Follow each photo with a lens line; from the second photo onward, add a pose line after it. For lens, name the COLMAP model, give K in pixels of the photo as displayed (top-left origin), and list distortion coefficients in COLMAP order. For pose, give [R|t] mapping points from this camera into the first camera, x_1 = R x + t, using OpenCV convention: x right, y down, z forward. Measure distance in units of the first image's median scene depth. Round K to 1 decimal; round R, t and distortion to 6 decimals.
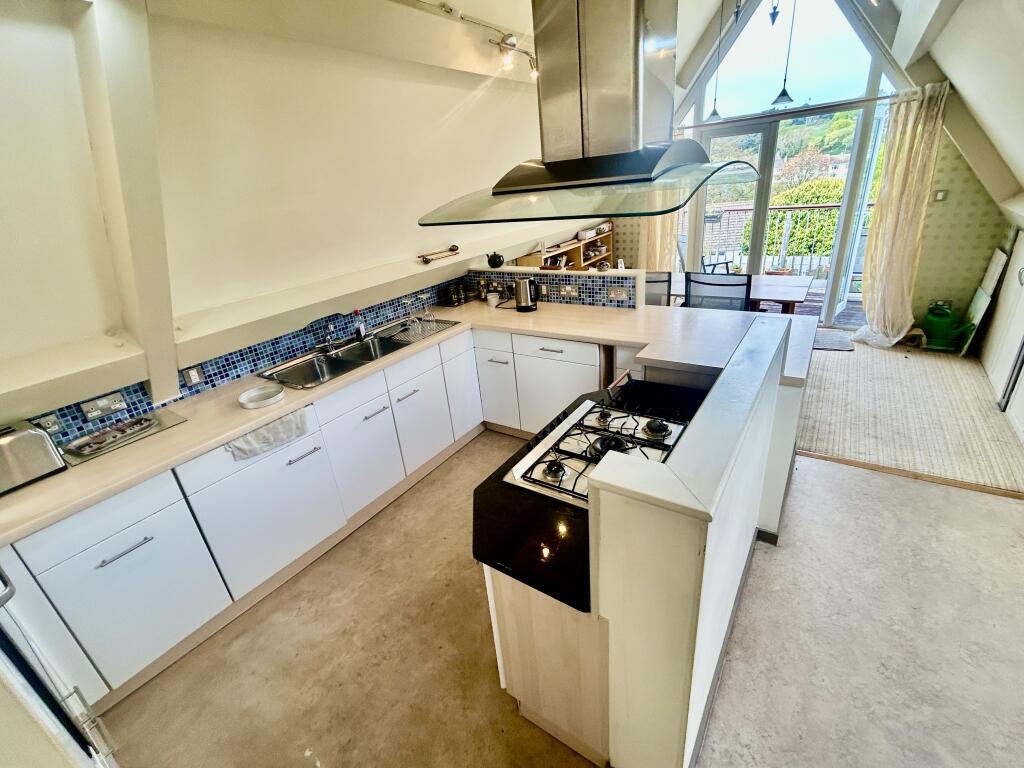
lens RADIAL K [[454.9, 0, 513.1], [0, 454.9, 387.6], [0, 0, 1]] dist [0.000936, 0.000258]
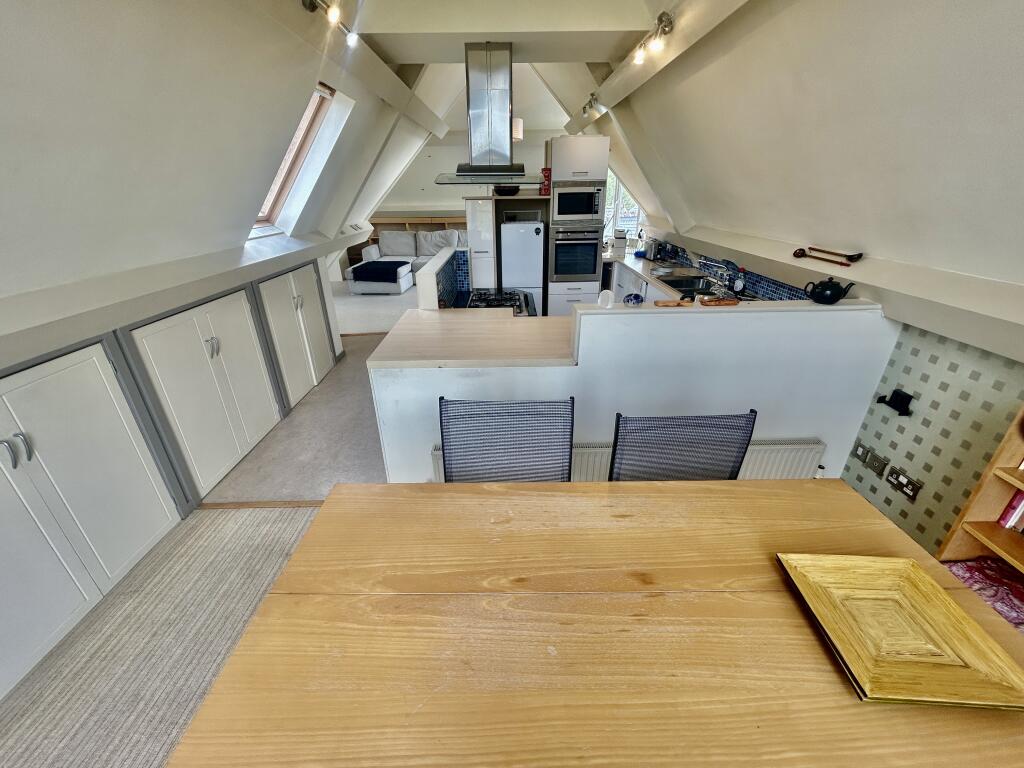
lens RADIAL K [[415.7, 0, 512.0], [0, 415.7, 384.0], [0, 0, 1]] dist [0.000662, 0.000236]
pose [[-0.817347, 0.333478, -0.469826, 0.748181], [-0.156811, 0.655917, 0.738365, -0.677411], [0.554396, 0.677174, -0.483819, 1.405518]]
